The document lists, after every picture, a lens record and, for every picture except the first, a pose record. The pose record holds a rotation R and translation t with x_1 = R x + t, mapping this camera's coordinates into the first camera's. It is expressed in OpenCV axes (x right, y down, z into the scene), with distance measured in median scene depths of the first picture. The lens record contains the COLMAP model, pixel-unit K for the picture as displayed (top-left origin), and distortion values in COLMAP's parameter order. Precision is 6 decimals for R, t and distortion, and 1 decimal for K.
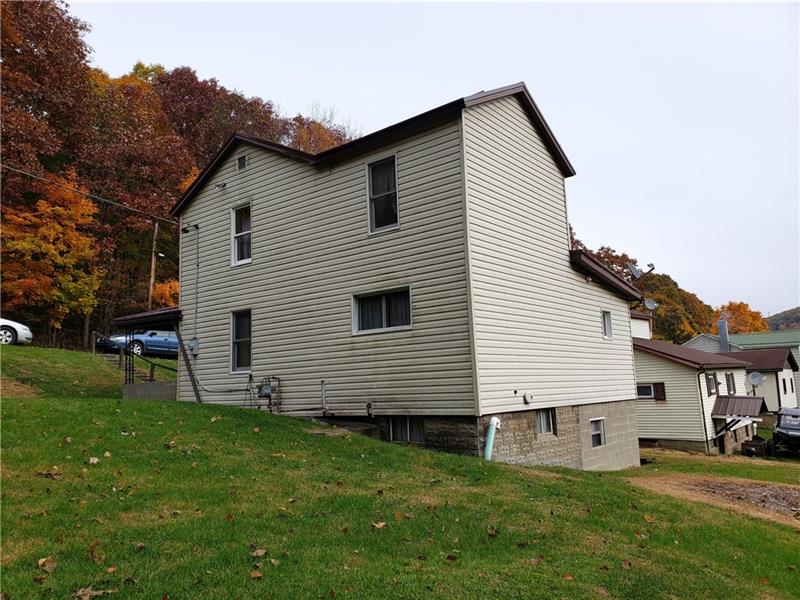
lens RADIAL K [[626.0, 0, 399.4], [0, 626.0, 303.4], [0, 0, 1]] dist [0.007072, 0.004232]
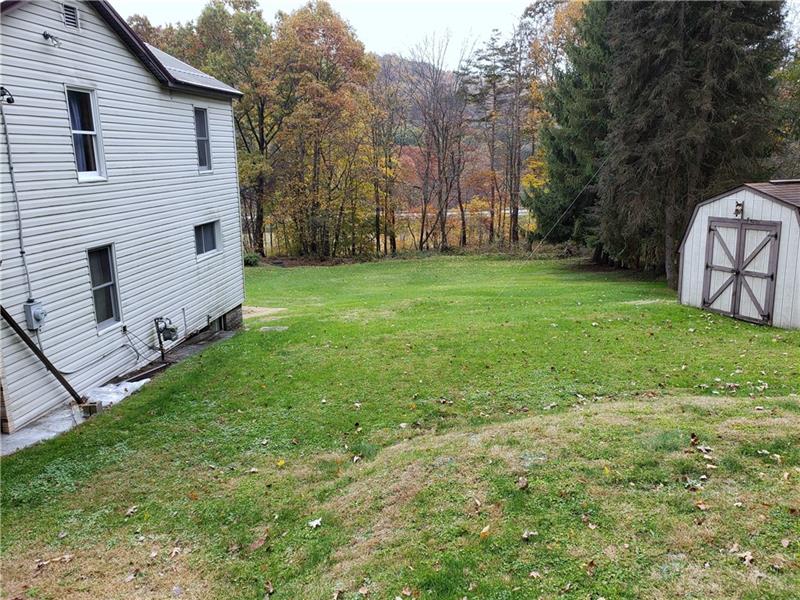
lens RADIAL K [[626.0, 0, 400.6], [0, 626.0, 296.2], [0, 0, 1]] dist [0.007072, 0.004232]
pose [[-0.504390, -0.159414, 0.848633, -1.255872], [-0.096633, 0.987057, 0.127983, -0.070262], [-0.858052, -0.017453, -0.513266, 1.284802]]
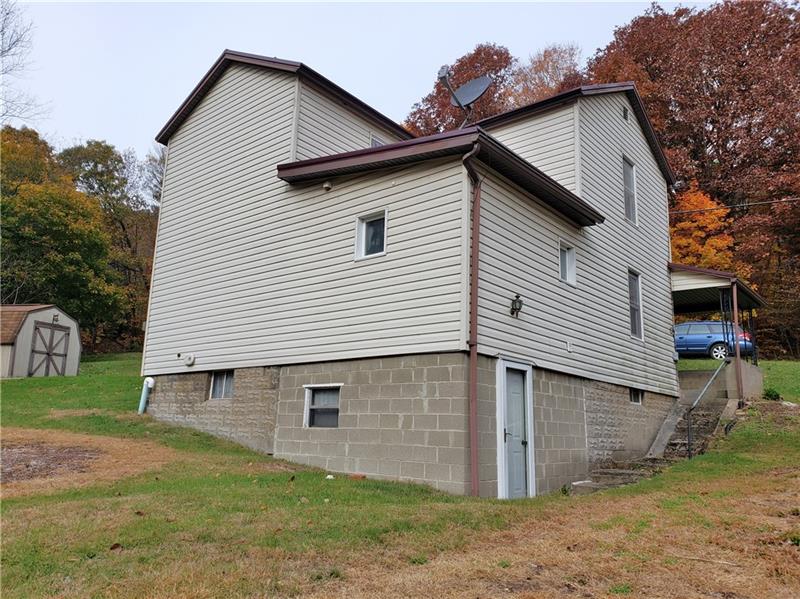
lens RADIAL K [[626.0, 0, 400.2], [0, 626.0, 299.6], [0, 0, 1]] dist [0.007072, 0.004232]
pose [[-0.031874, -0.185825, -0.982066, 1.187094], [0.108792, 0.976082, -0.188224, 0.277509], [0.993553, -0.112841, -0.010895, 1.330571]]
